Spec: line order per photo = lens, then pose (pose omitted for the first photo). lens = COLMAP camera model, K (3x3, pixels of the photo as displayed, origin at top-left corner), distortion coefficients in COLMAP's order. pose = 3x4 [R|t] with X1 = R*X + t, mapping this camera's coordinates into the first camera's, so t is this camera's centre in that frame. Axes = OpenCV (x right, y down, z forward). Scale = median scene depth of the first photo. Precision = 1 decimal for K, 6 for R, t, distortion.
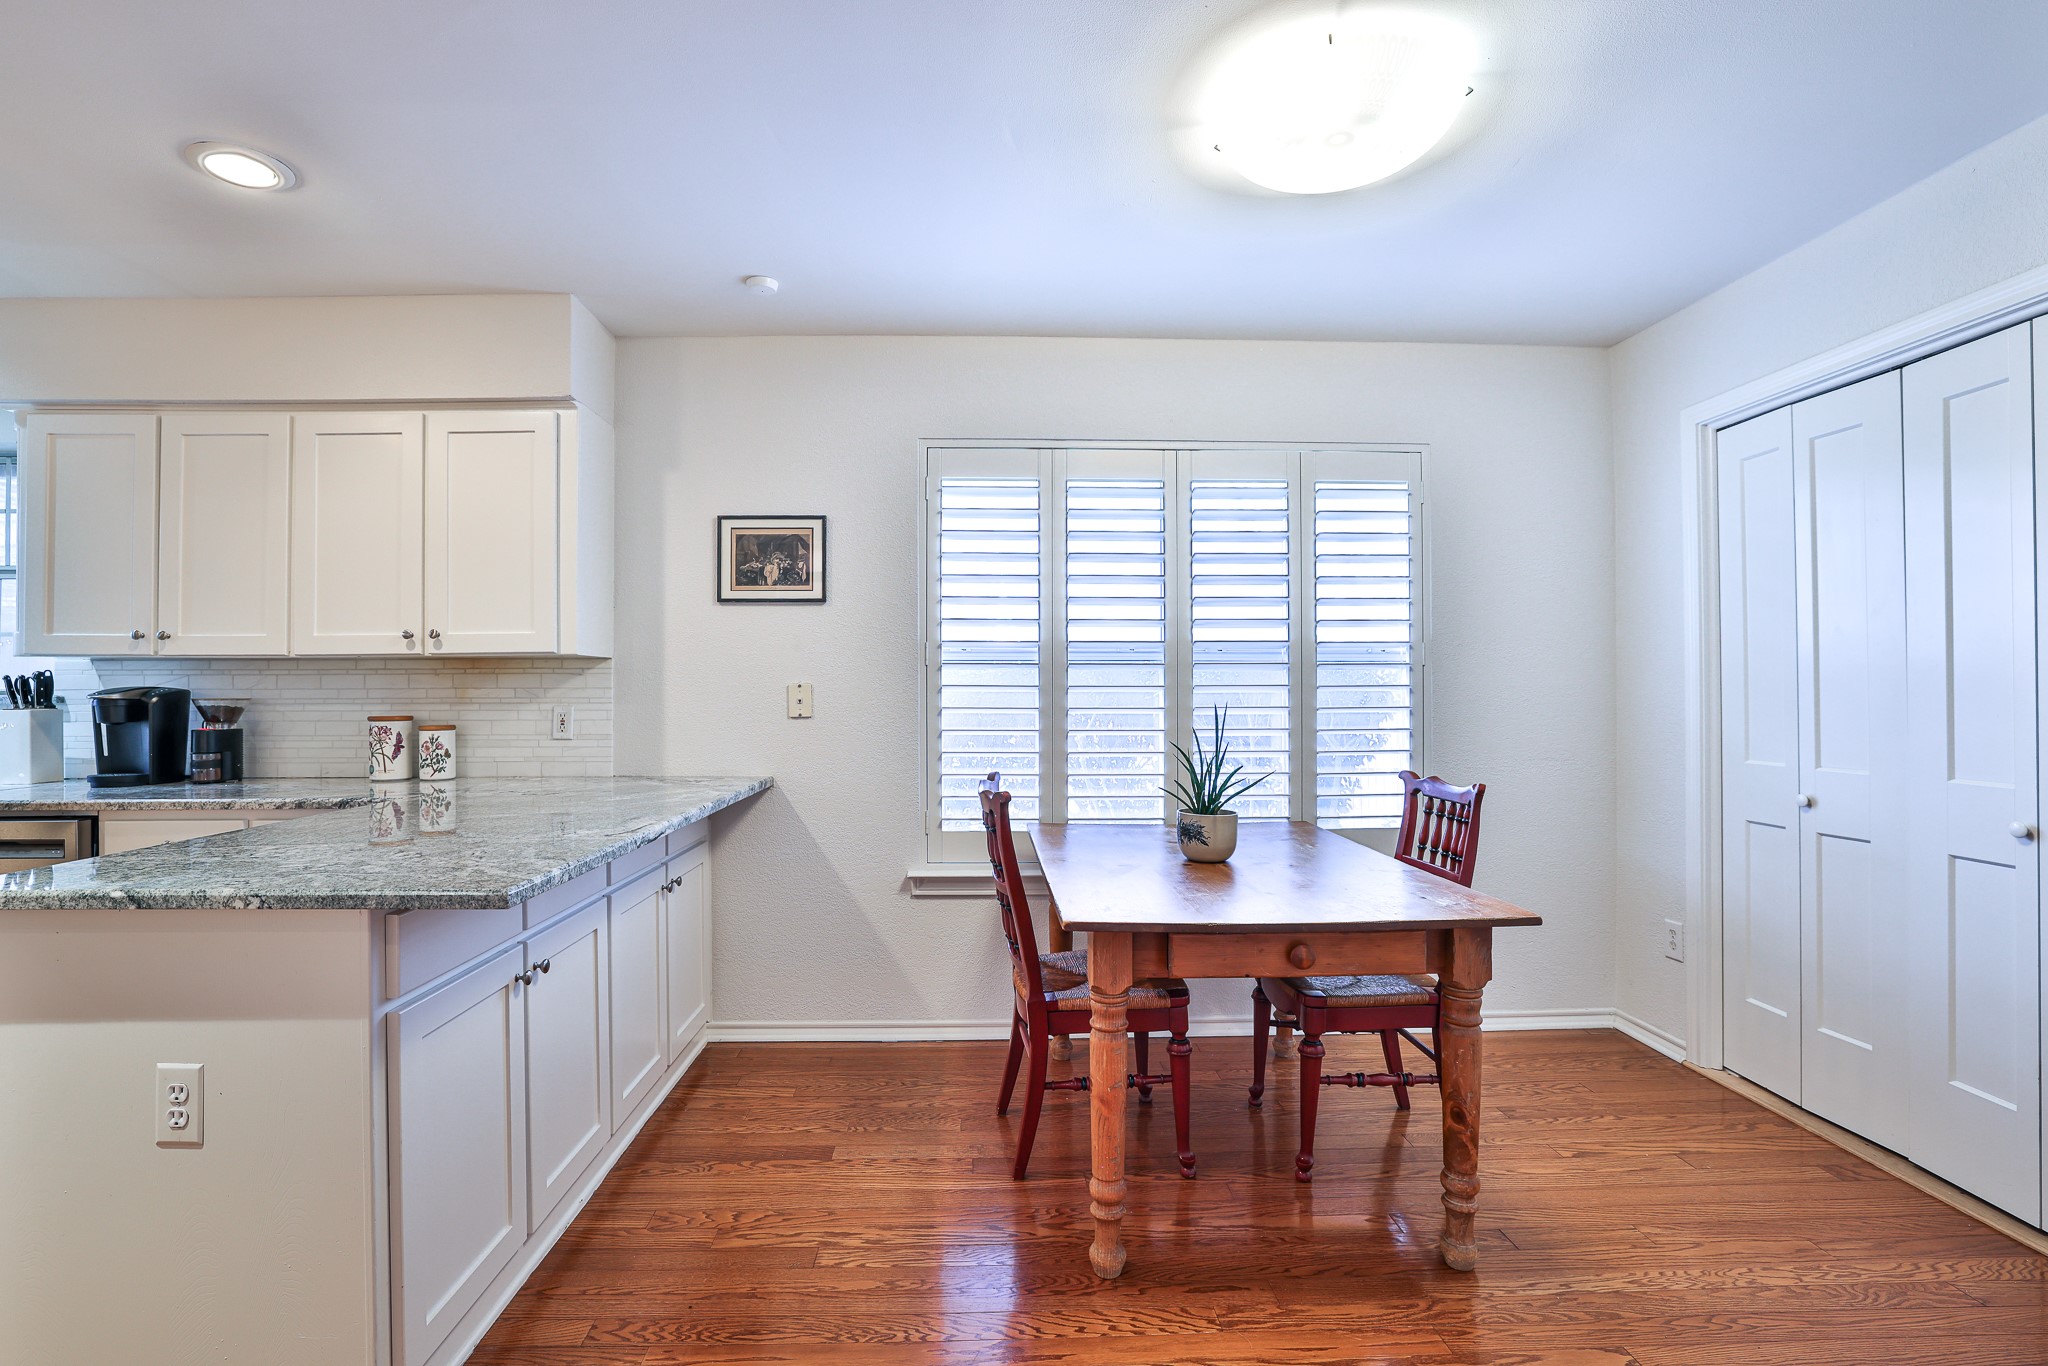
lens RADIAL K [[954.3, 0, 972.7], [0, 954.3, 680.9], [0, 0, 1]] dist [-0.011393, 0.005038]
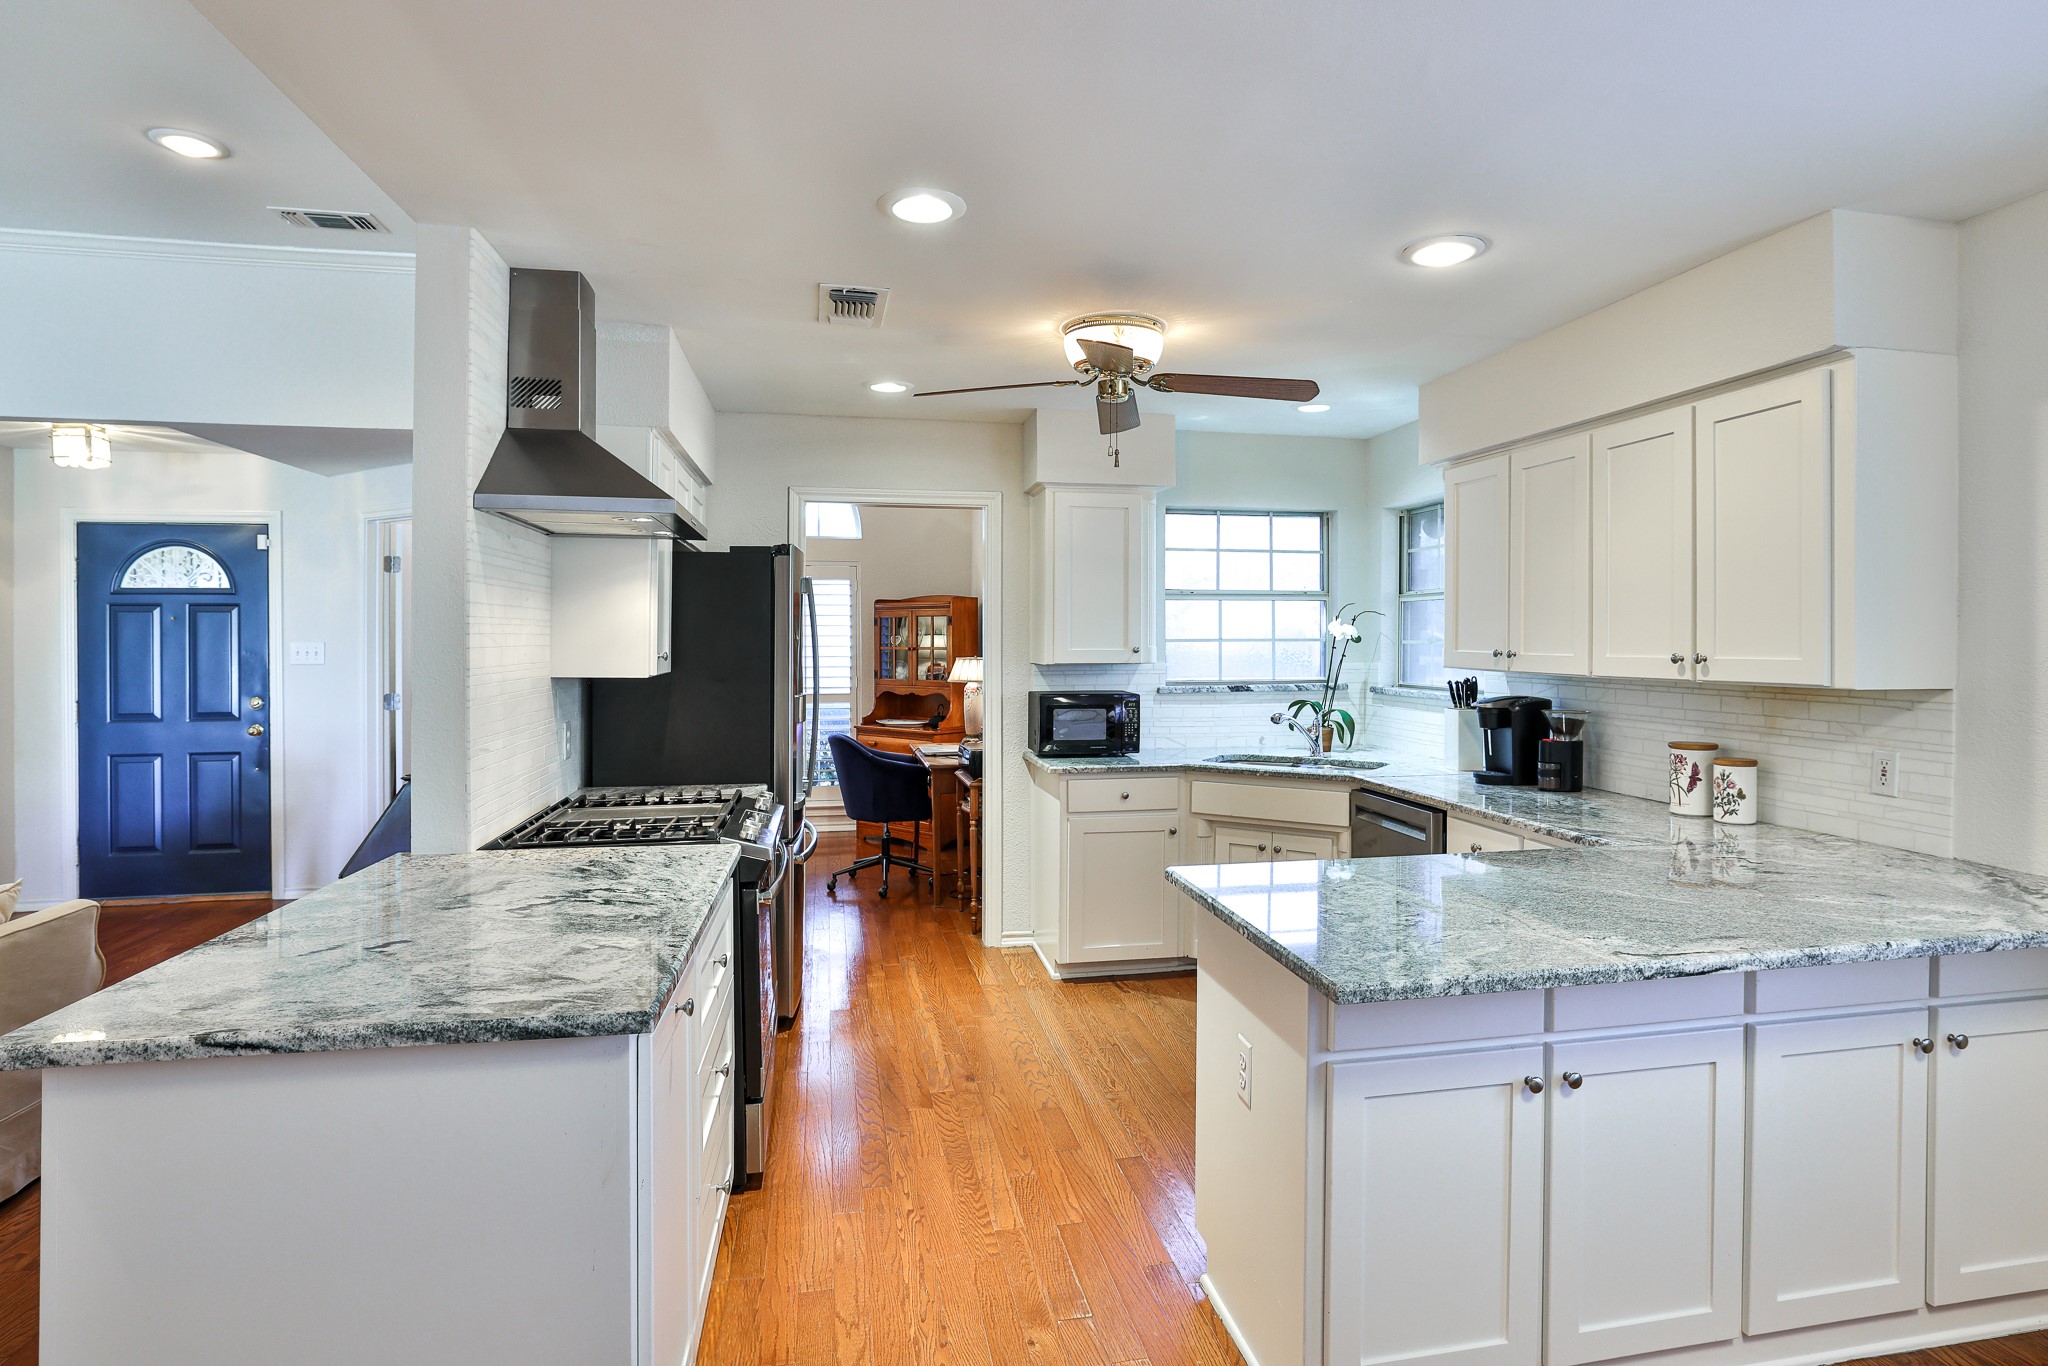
lens RADIAL K [[1105.2, 0, 1066.6], [0, 1105.2, 640.7], [0, 0, 1]] dist [-0.026119, 0.009912]
pose [[0.210445, 0.008431, -0.977569, 0.287352], [0.007326, 0.999921, 0.010201, -0.078796], [0.977578, -0.009308, 0.210367, 0.220310]]
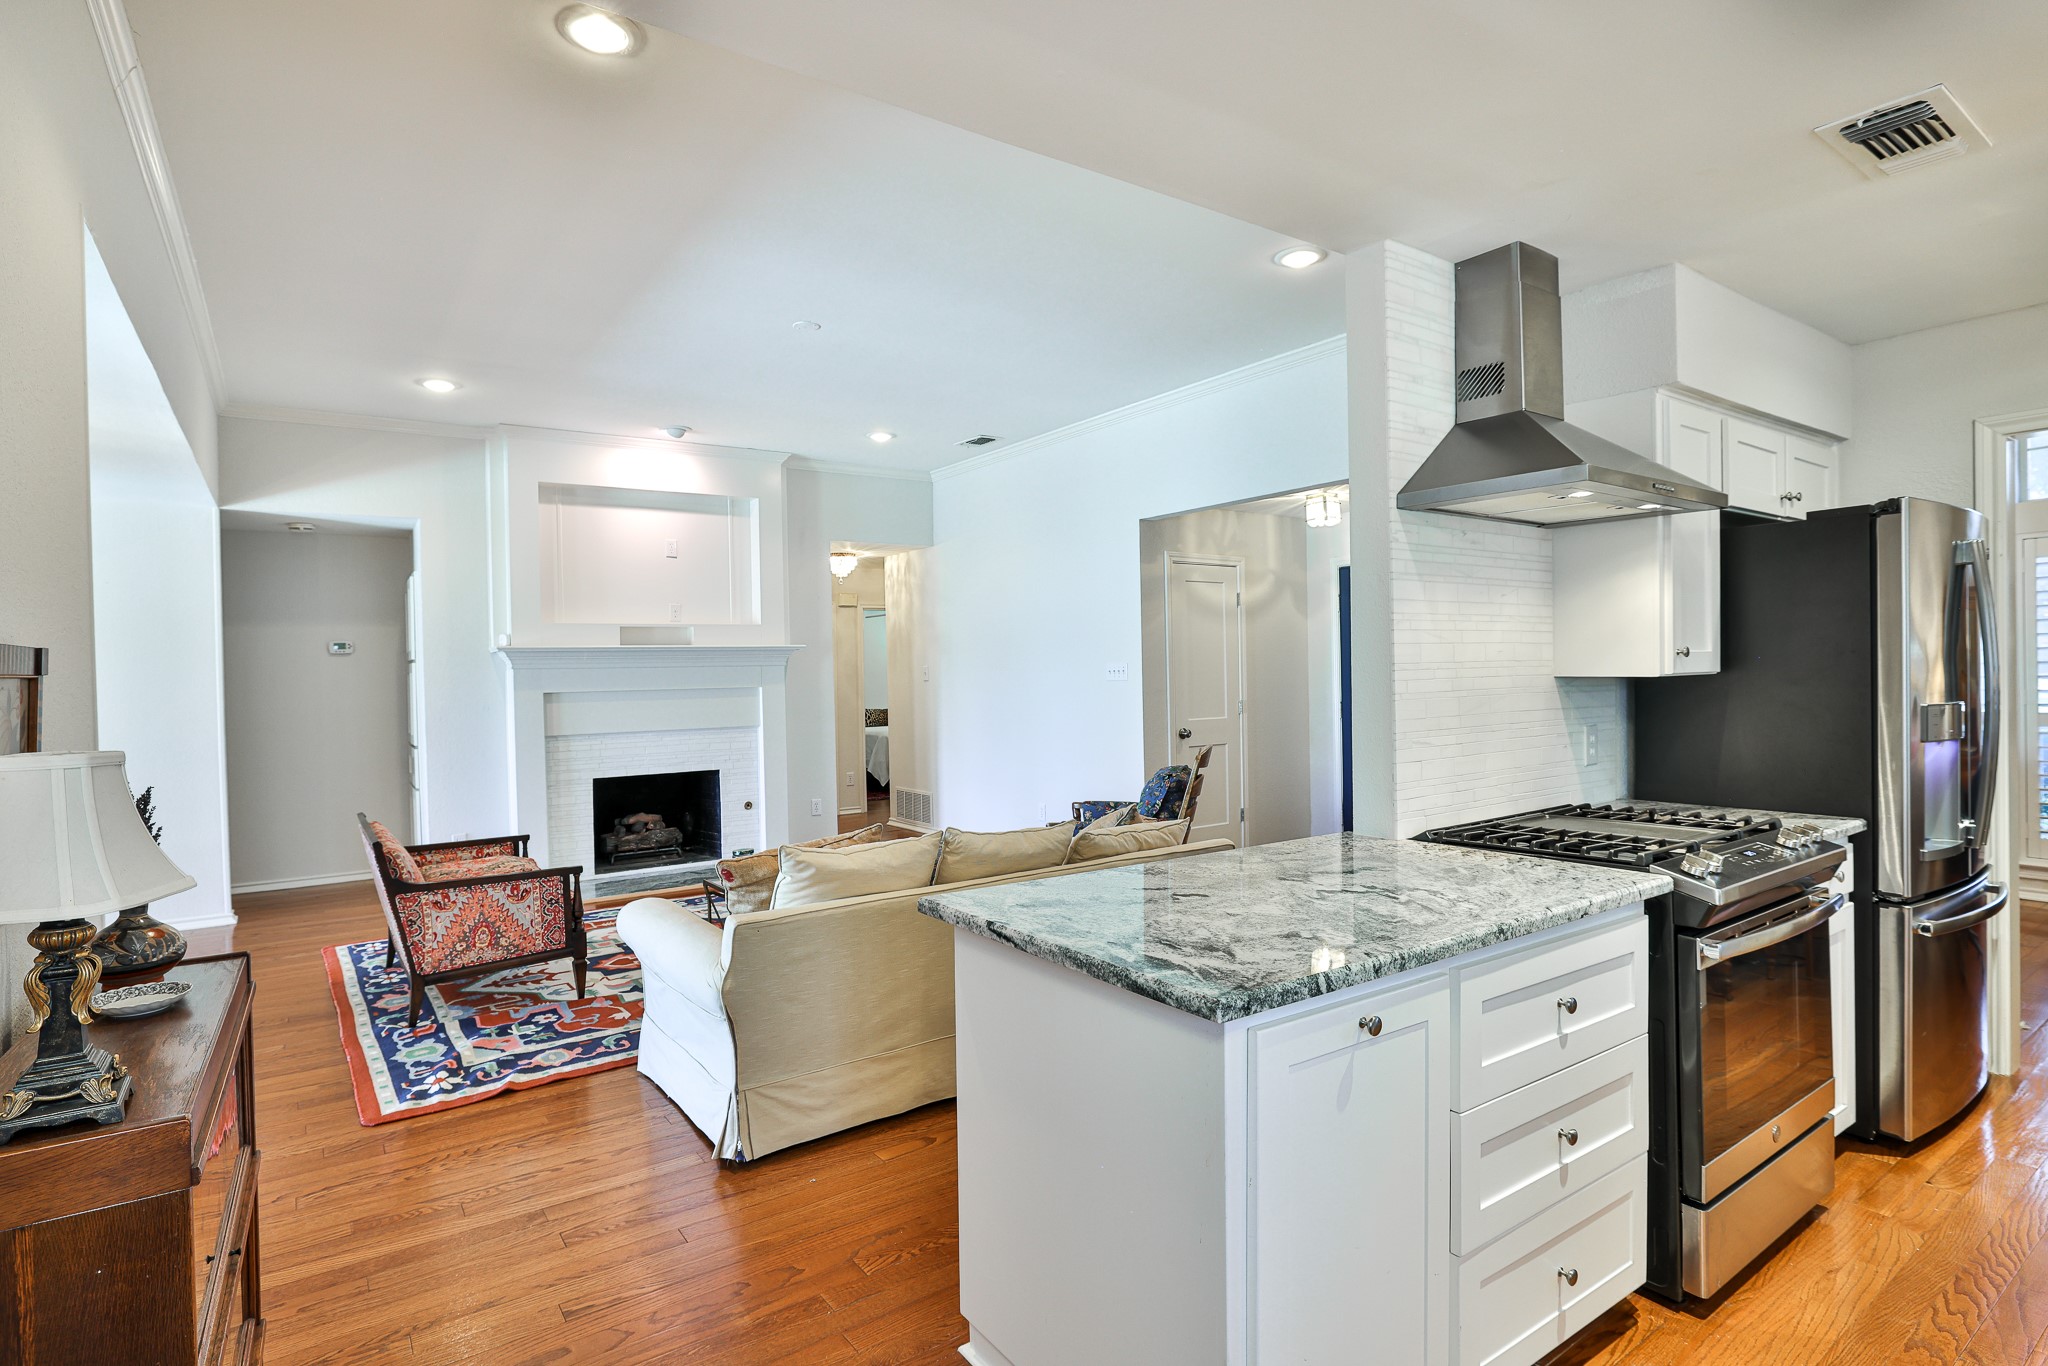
lens RADIAL K [[1038.9, 0, 1014.4], [0, 1038.9, 681.1], [0, 0, 1]] dist [-0.013618, 0.001191]
pose [[-0.815179, 0.028897, -0.578488, 0.086215], [0.030839, 0.999503, 0.006471, -0.051185], [0.578388, -0.012565, -0.815665, 0.463802]]
